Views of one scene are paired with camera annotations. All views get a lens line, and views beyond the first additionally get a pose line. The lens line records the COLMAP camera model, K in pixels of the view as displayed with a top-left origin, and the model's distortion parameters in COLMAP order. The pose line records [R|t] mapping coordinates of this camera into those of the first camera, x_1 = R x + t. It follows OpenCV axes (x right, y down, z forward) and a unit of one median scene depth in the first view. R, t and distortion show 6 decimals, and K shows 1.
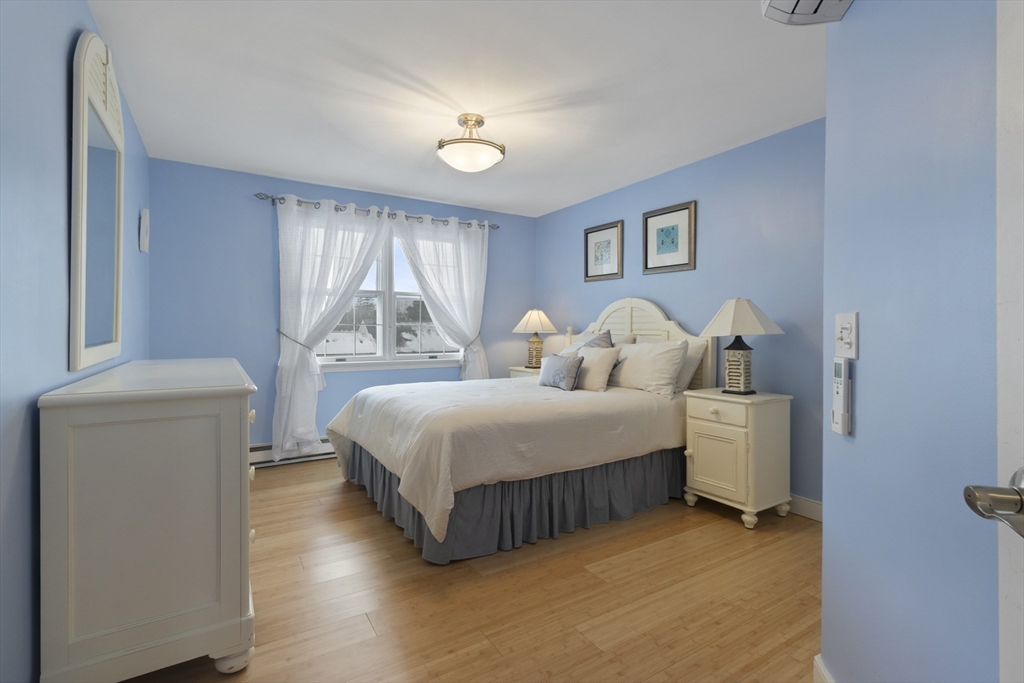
lens RADIAL K [[478.8, 0, 513.9], [0, 478.8, 324.9], [0, 0, 1]] dist [0.002993, 0.000130]
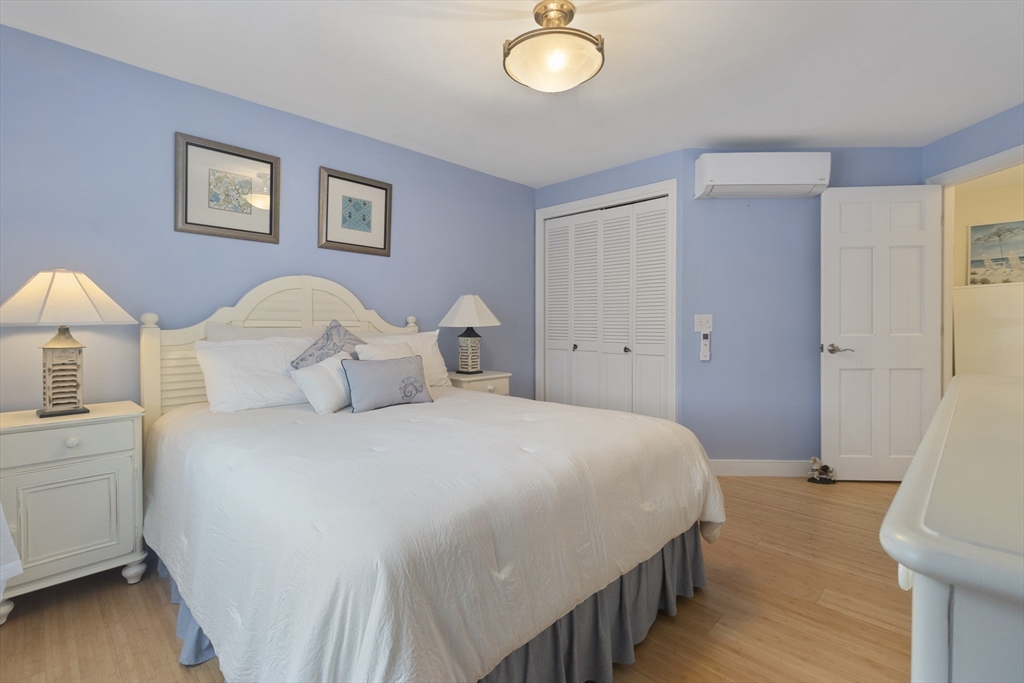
lens RADIAL K [[471.9, 0, 510.3], [0, 471.9, 323.4], [0, 0, 1]] dist [0.000799, 0.000013]
pose [[-0.230525, -0.007944, 0.973034, -0.543197], [-0.014144, 0.999888, 0.004812, 0.007958], [-0.972964, -0.012653, -0.230612, 0.900134]]
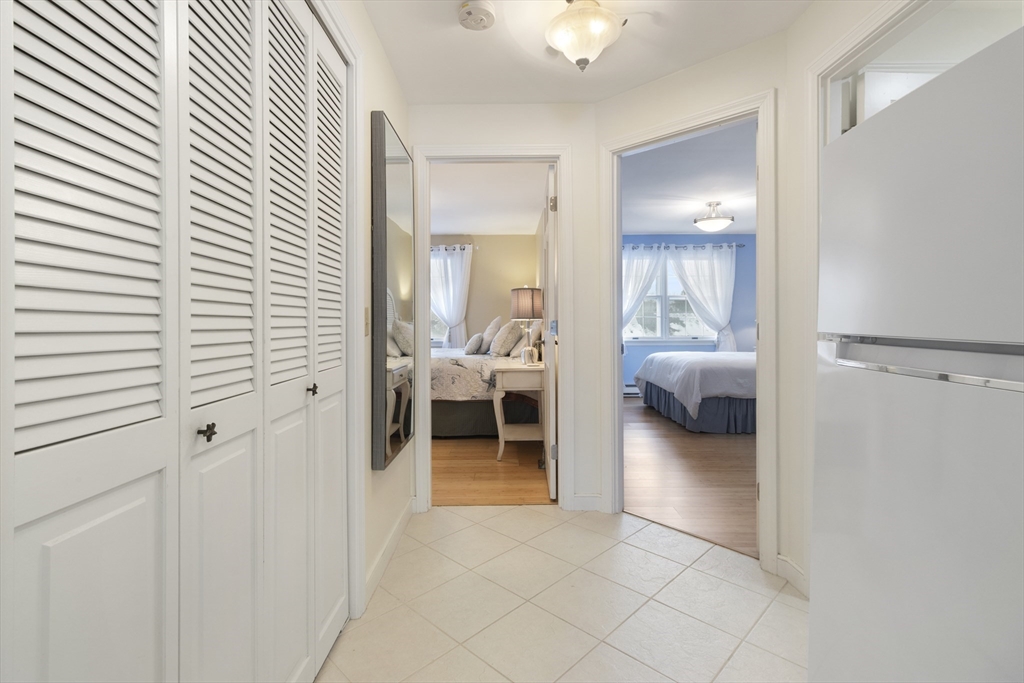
lens RADIAL K [[478.8, 0, 513.9], [0, 478.8, 324.9], [0, 0, 1]] dist [0.002993, 0.000130]
pose [[0.855922, -0.001270, -0.517103, 0.142641], [0.011028, 0.999814, 0.015798, -0.003912], [0.516987, -0.019225, 0.855777, -0.672489]]
